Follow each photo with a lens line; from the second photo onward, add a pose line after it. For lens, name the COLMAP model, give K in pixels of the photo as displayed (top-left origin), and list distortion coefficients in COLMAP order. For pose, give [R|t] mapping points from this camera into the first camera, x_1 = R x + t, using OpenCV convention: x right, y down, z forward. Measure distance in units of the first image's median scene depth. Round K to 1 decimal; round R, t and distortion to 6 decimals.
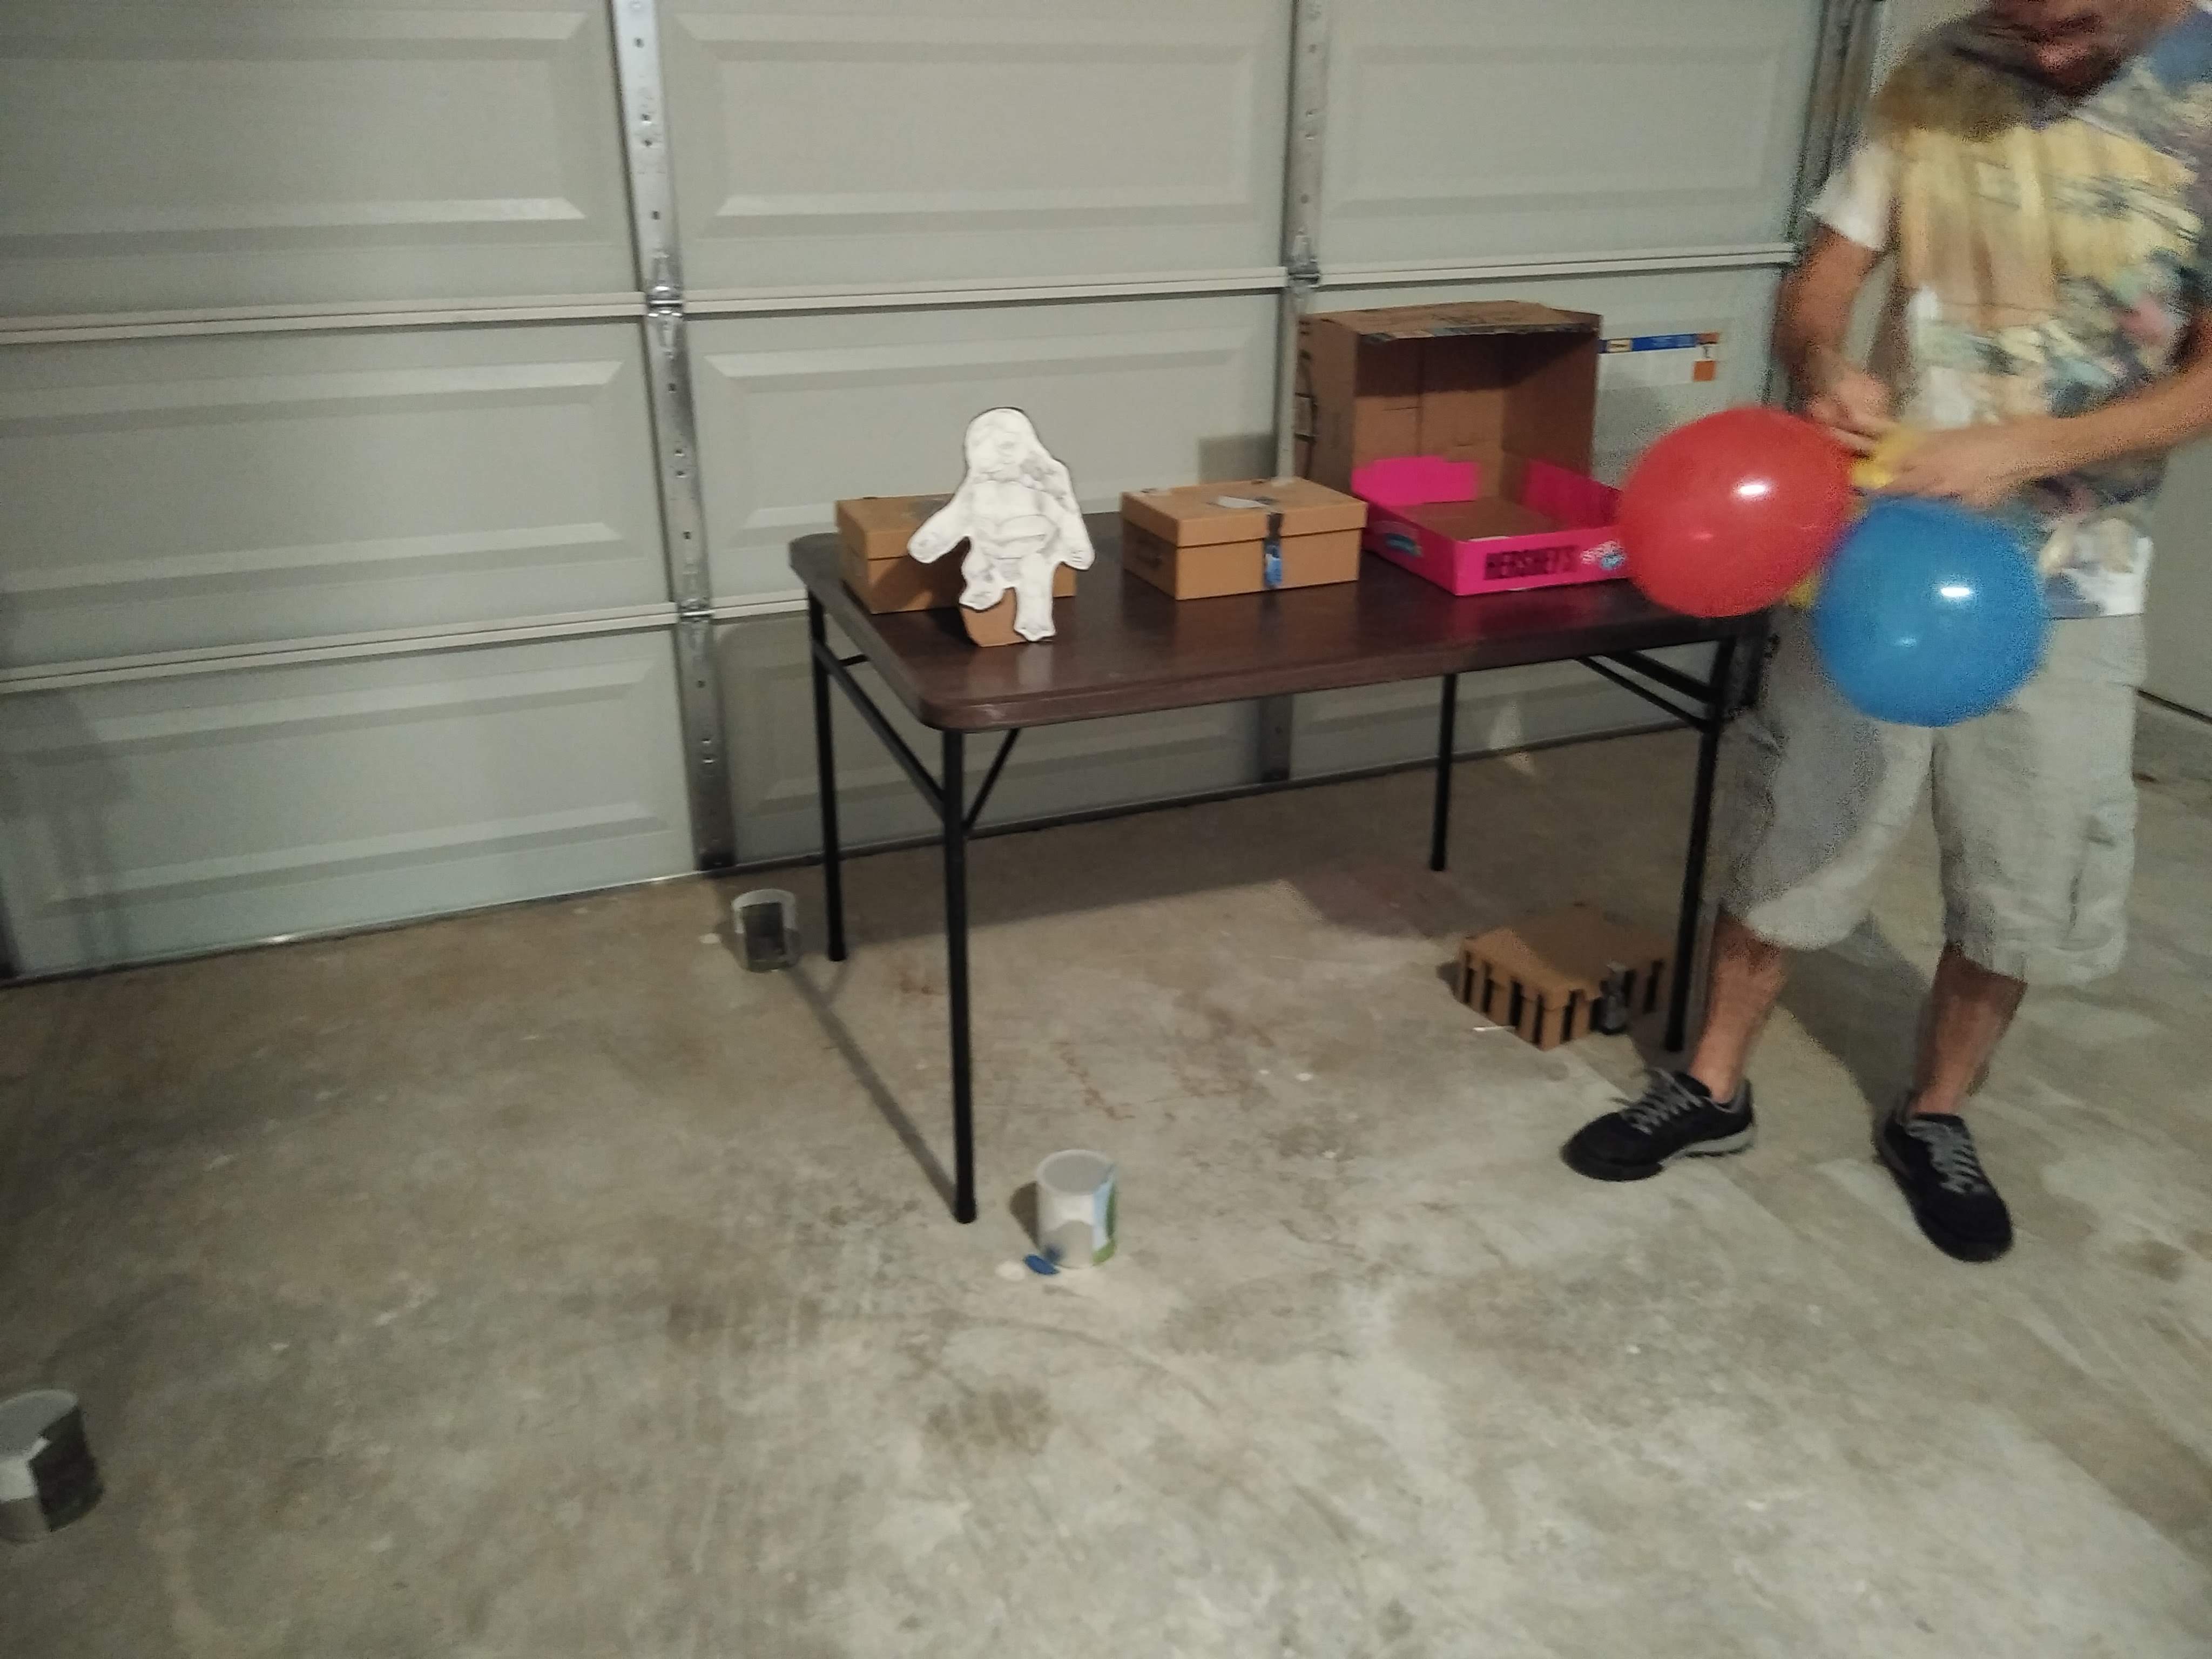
lens RADIAL K [[1712.6, 0, 1106.0], [0, 1712.6, 829.5], [0, 0, 1]] dist [-0.001593, -0.002781]
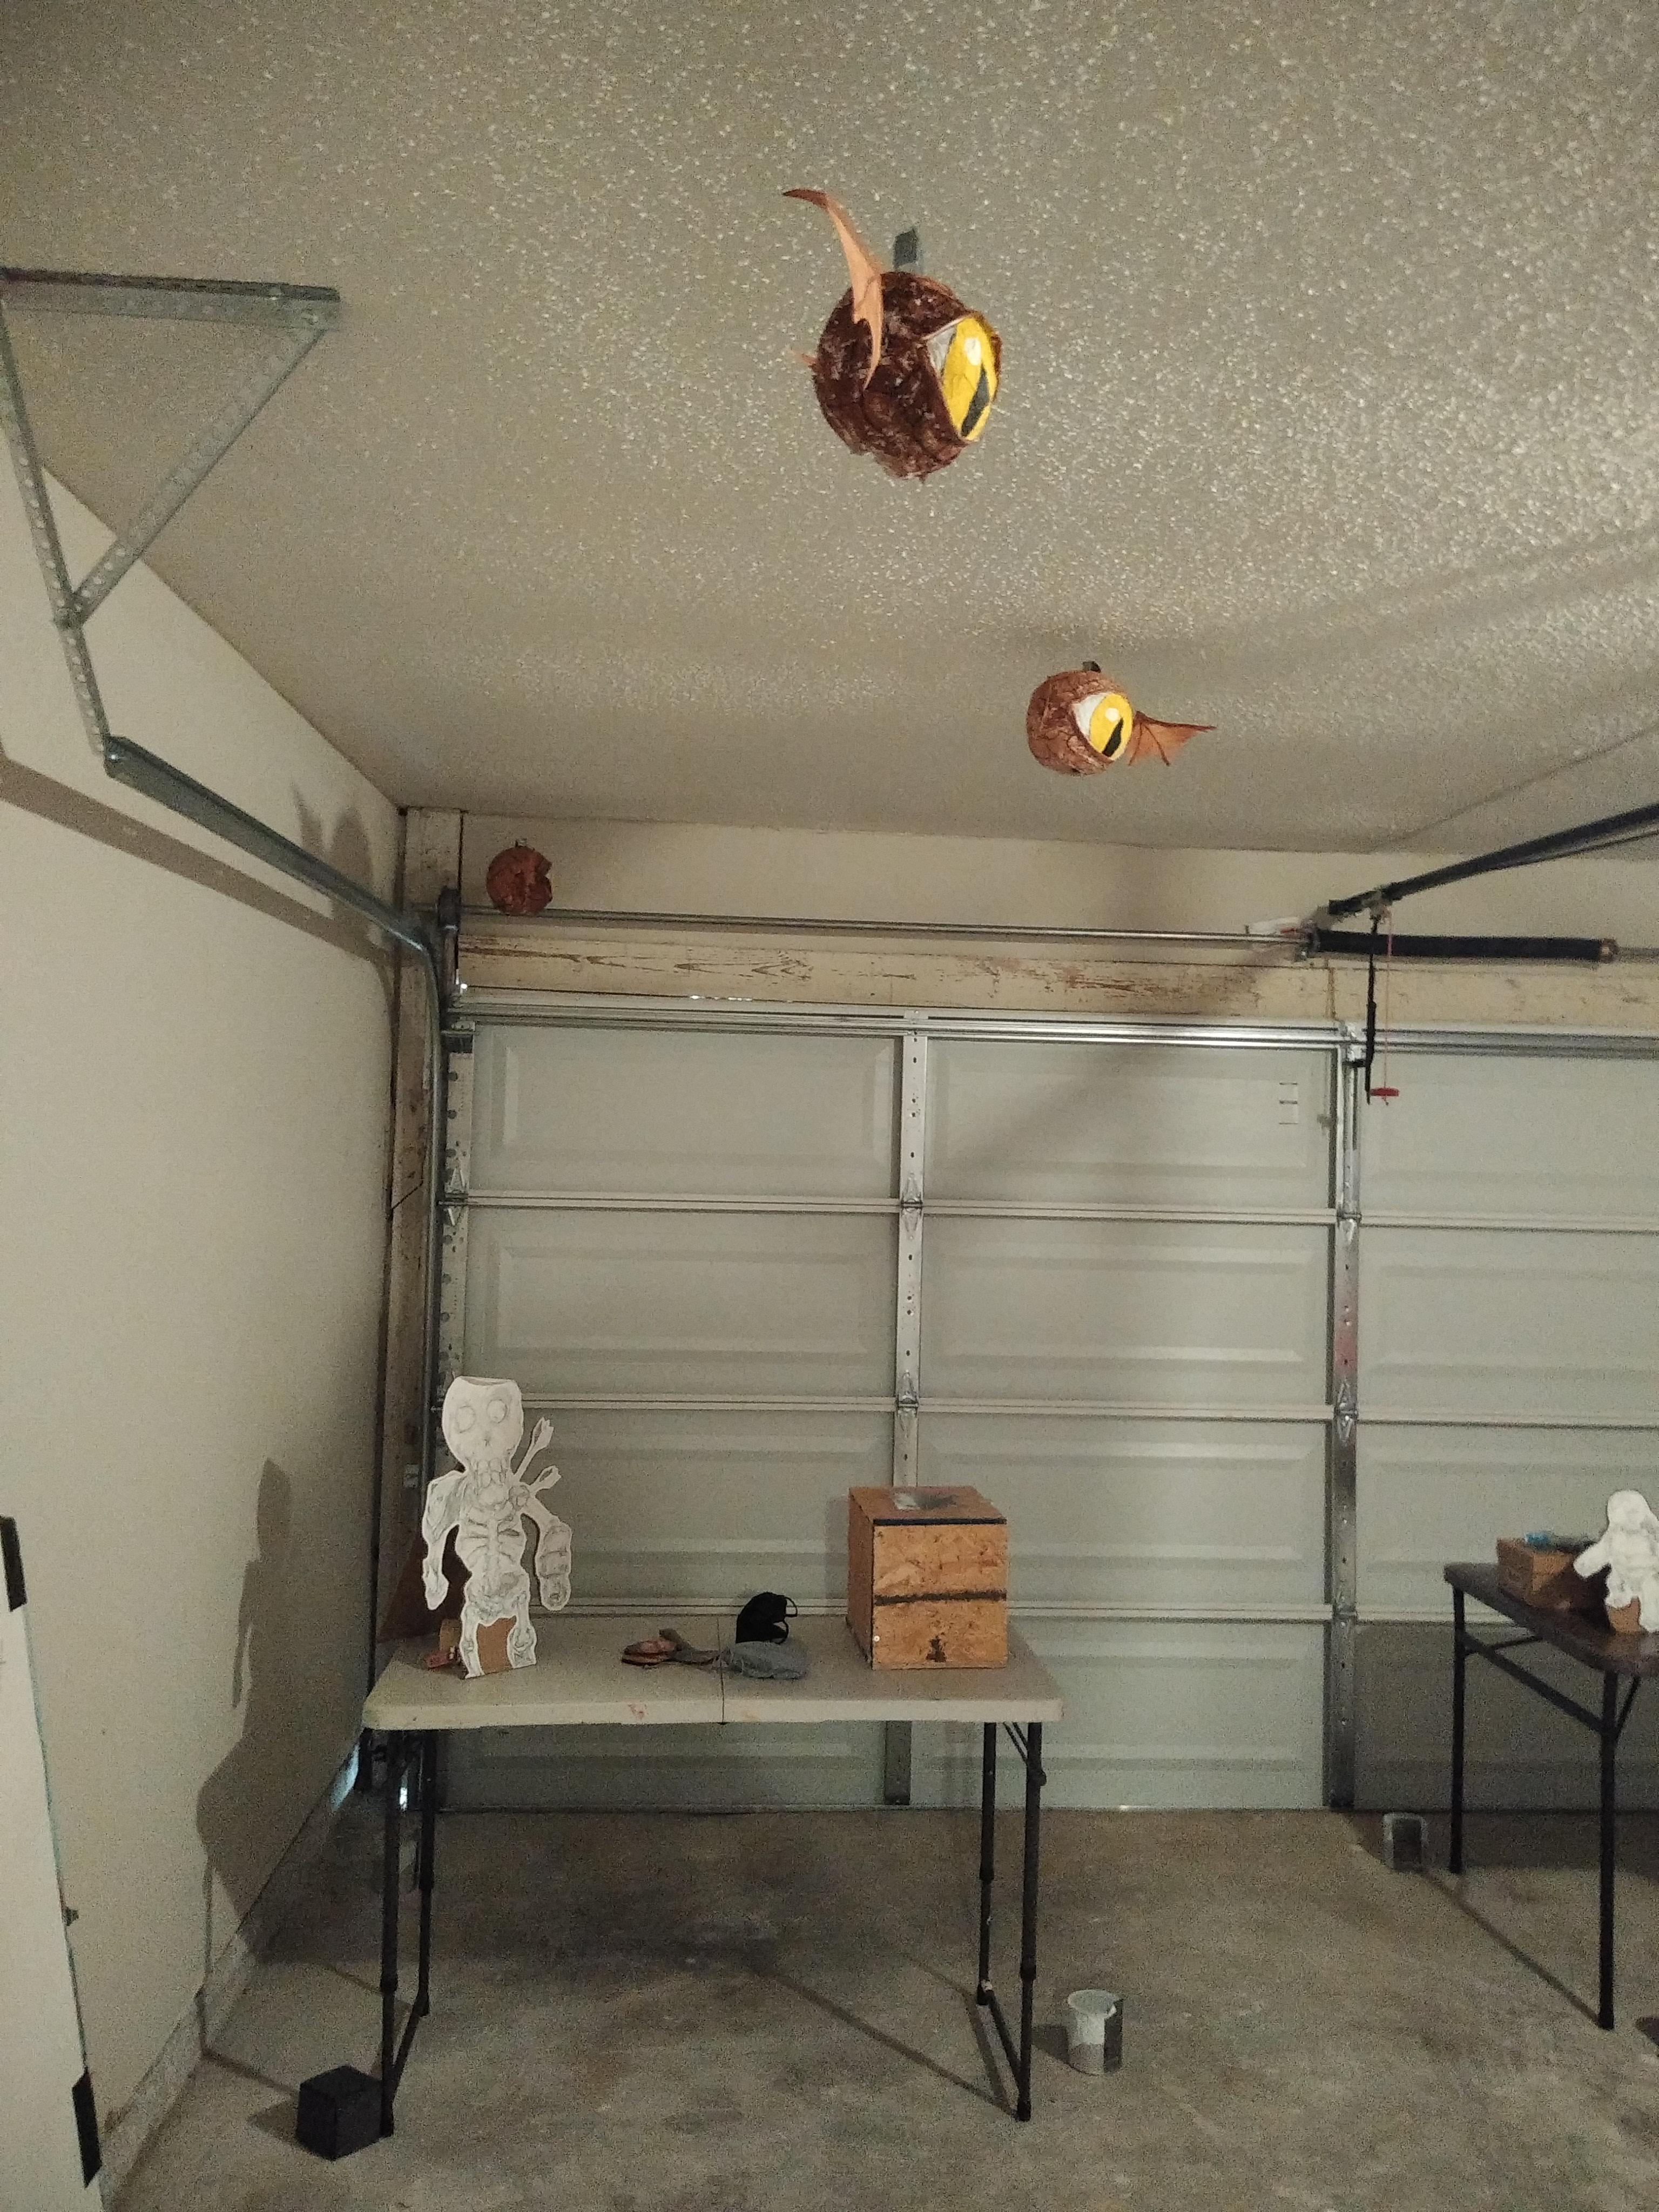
lens RADIAL K [[1818.3, 0, 829.5], [0, 1818.3, 1106.0], [0, 0, 1]] dist [-0.006014, -0.004898]
pose [[0.949976, 0.007886, -0.312222, -0.239669], [-0.142618, 0.900321, -0.411195, 0.250528], [0.277858, 0.435155, 0.856409, -0.877980]]
